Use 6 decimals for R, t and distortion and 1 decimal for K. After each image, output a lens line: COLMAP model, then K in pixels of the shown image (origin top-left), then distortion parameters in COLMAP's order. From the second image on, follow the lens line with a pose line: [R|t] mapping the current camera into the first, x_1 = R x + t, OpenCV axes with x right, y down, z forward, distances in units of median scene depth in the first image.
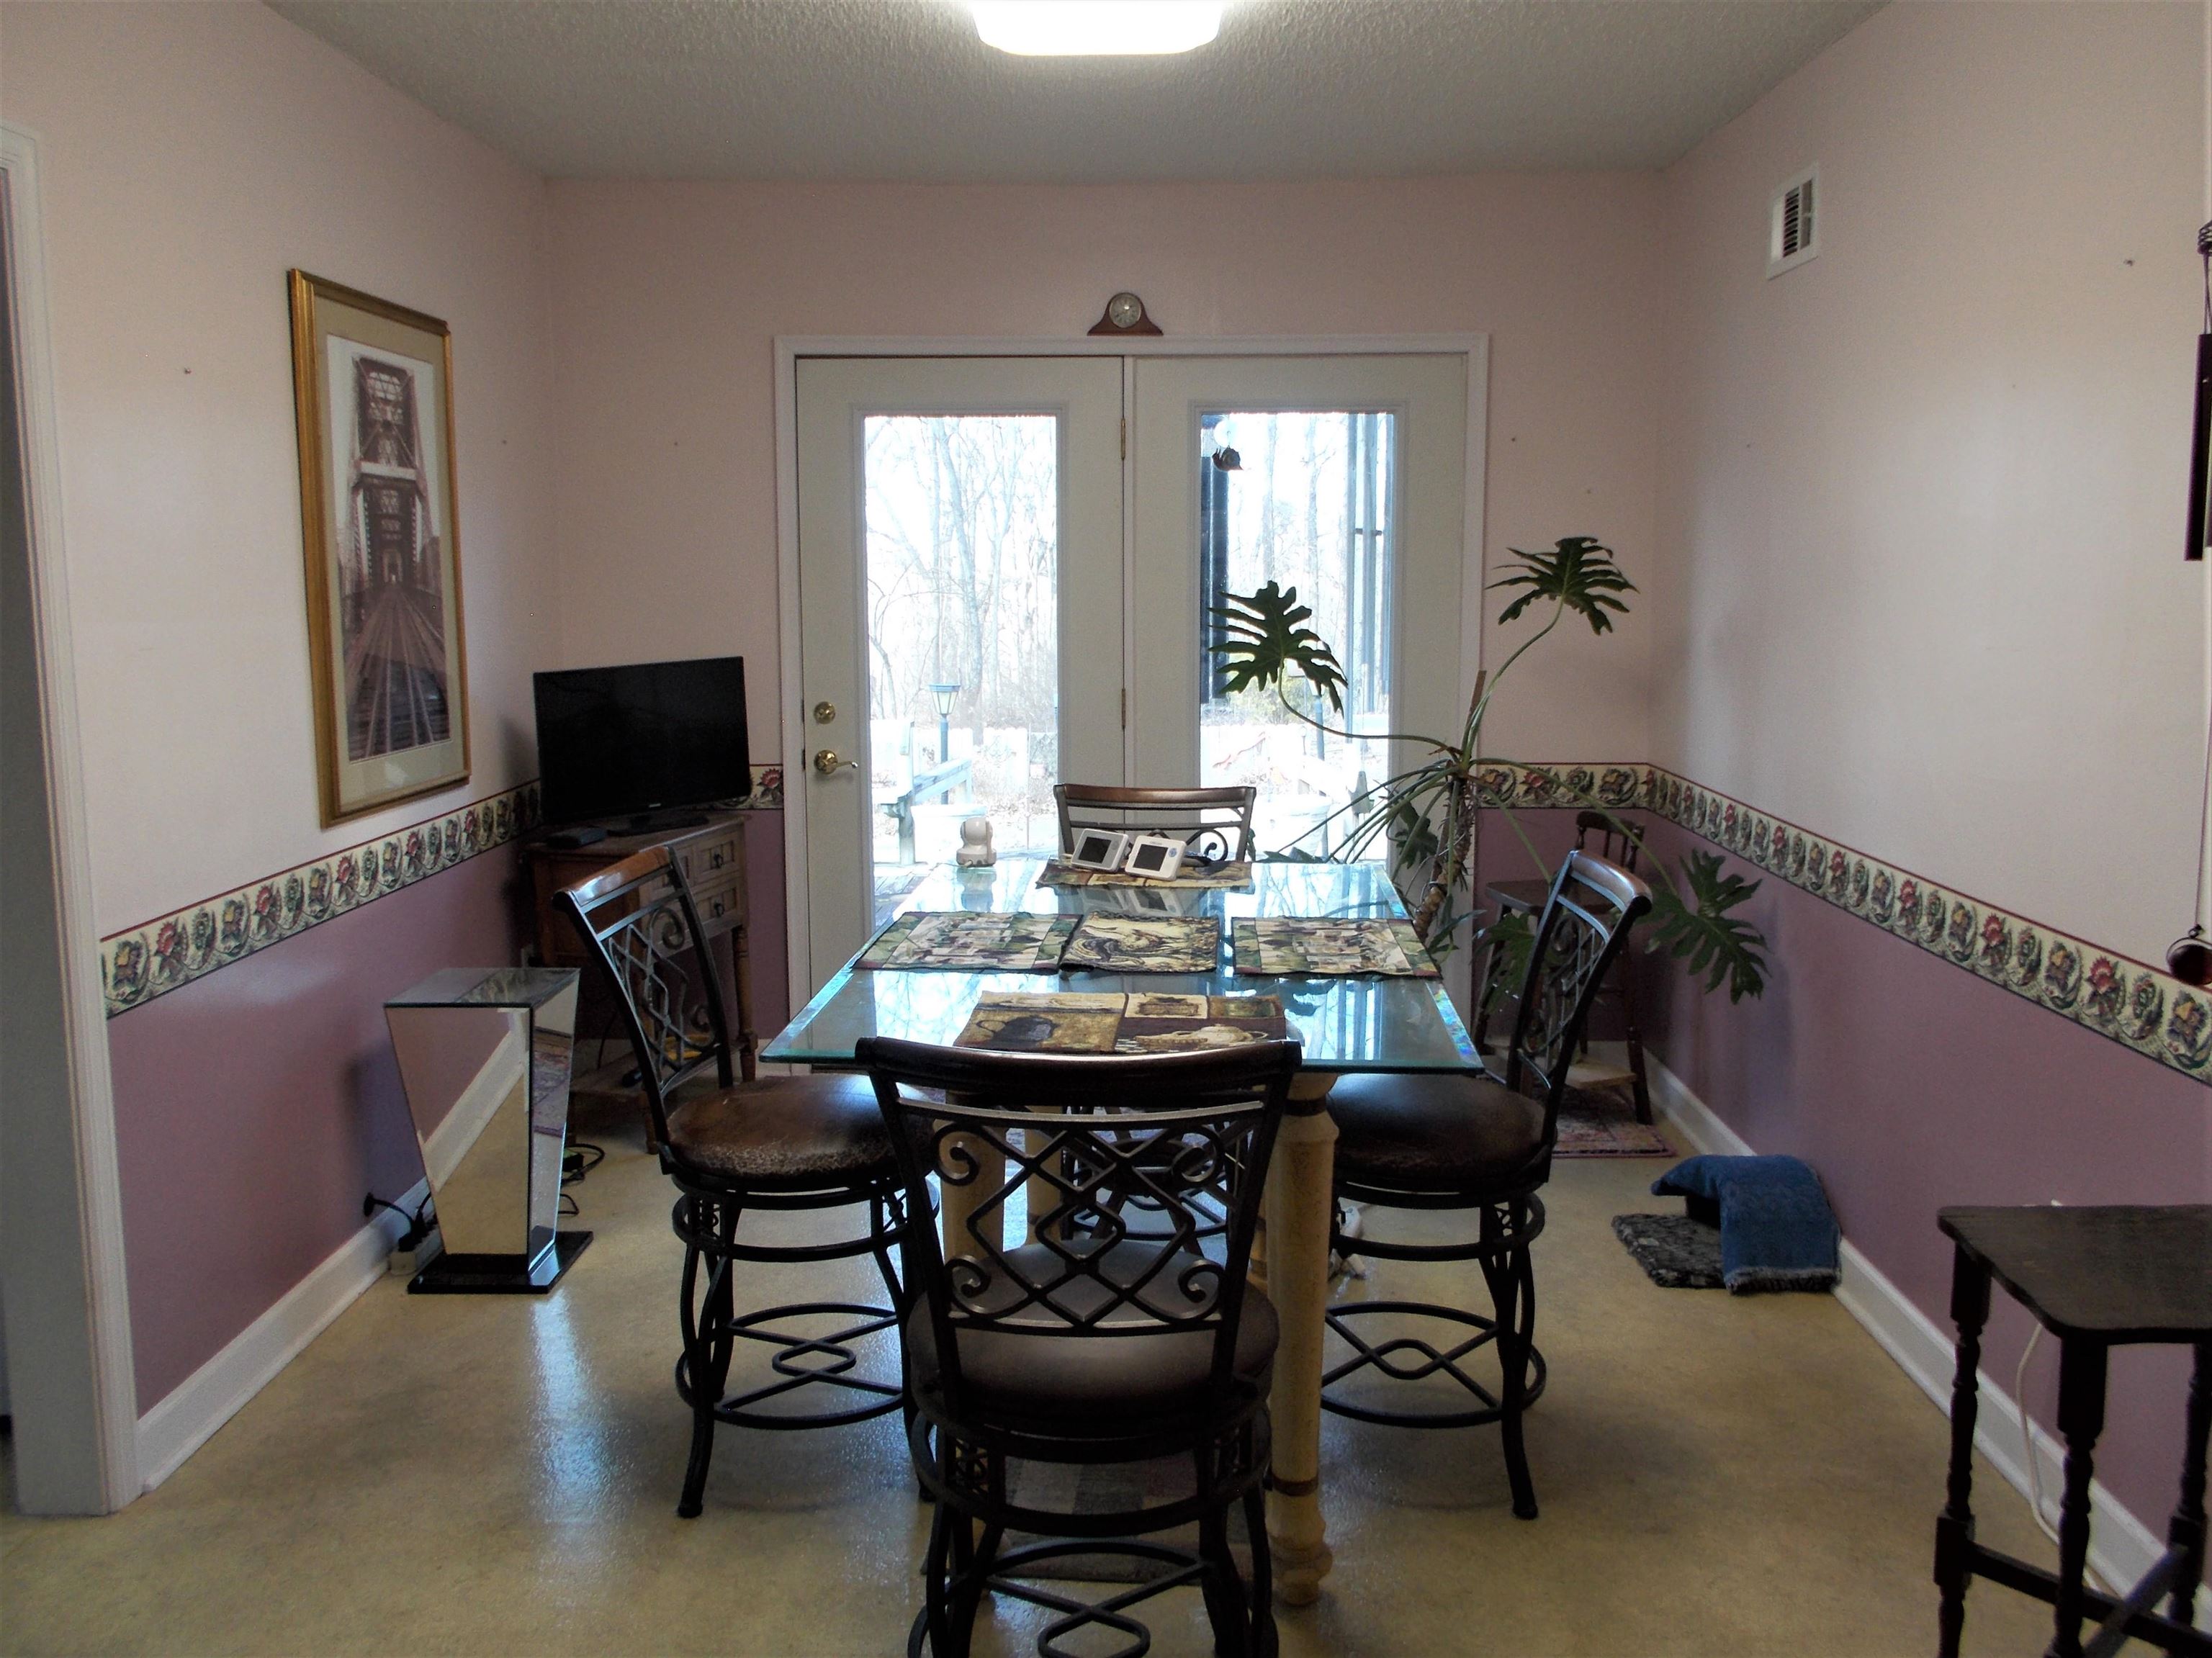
lens RADIAL K [[1775.1, 0, 1110.3], [0, 1775.1, 821.6], [0, 0, 1]] dist [0.011634, 0.031989]
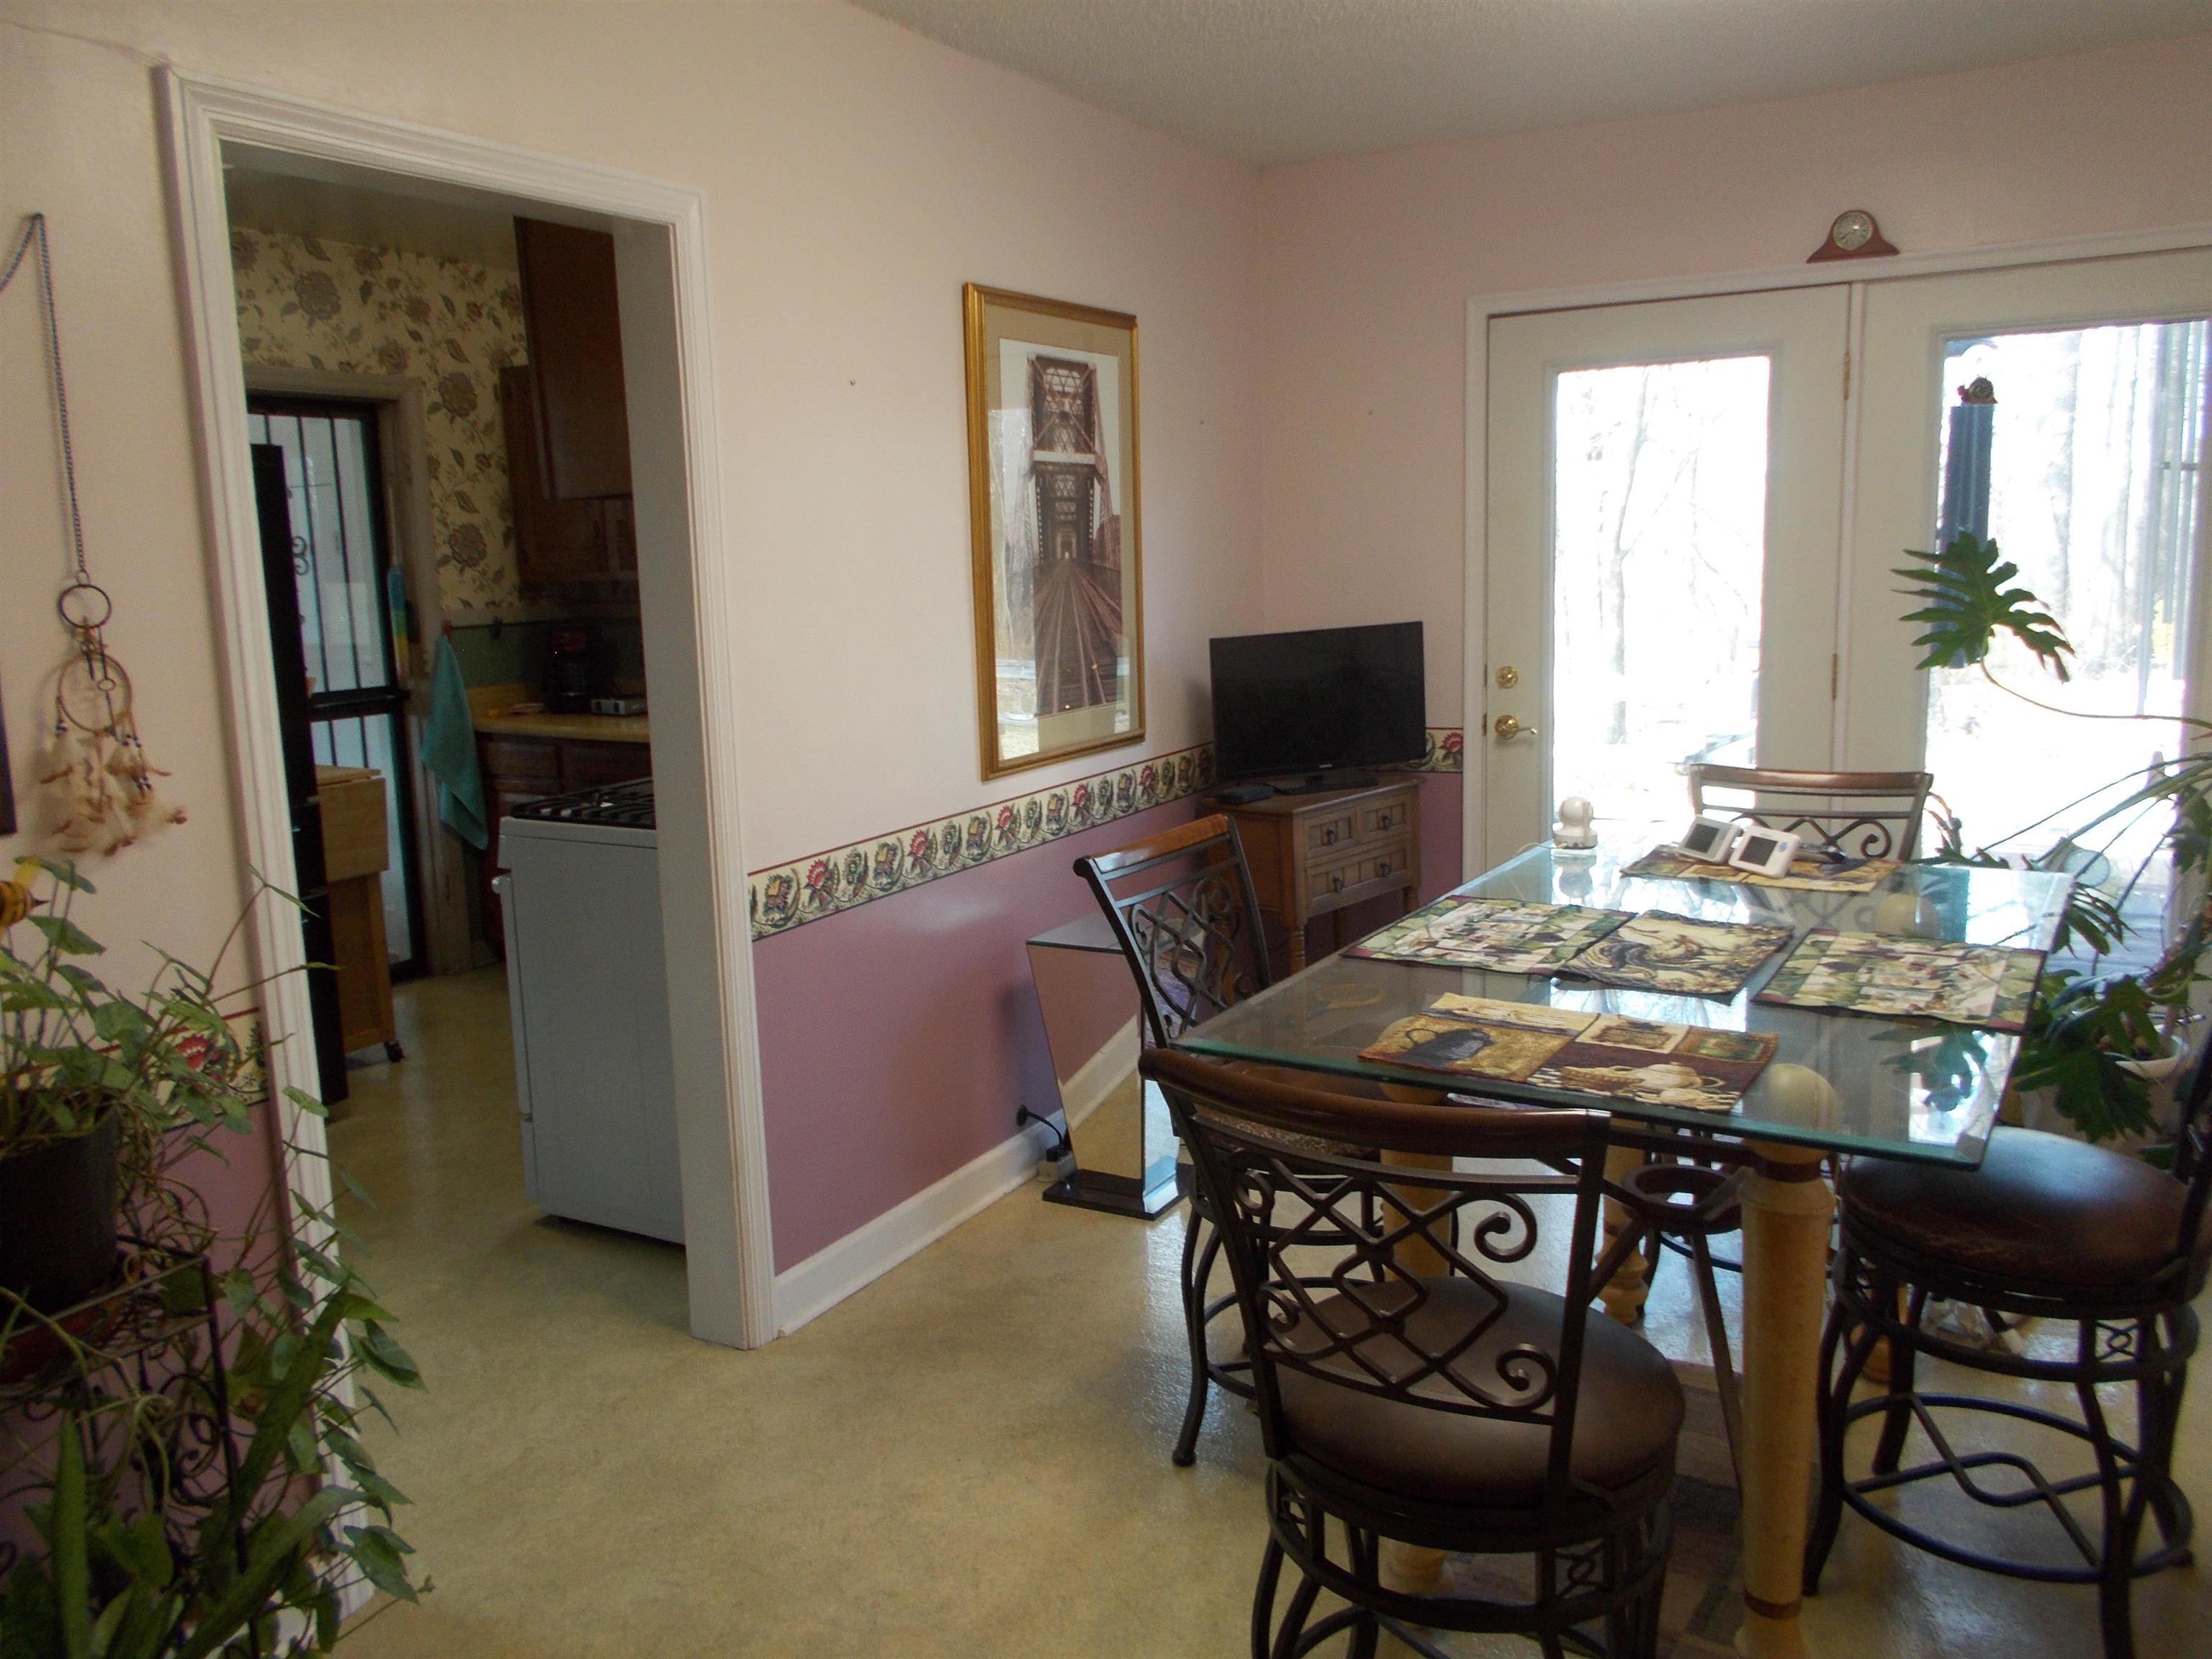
lens RADIAL K [[1684.8, 0, 1106.4], [0, 1684.8, 819.5], [0, 0, 1]] dist [0.016492, -0.012266]
pose [[0.882332, 0.051291, -0.467825, 0.121328], [-0.036450, 0.998505, 0.040726, -0.017342], [0.469215, -0.018881, 0.882882, 0.089886]]
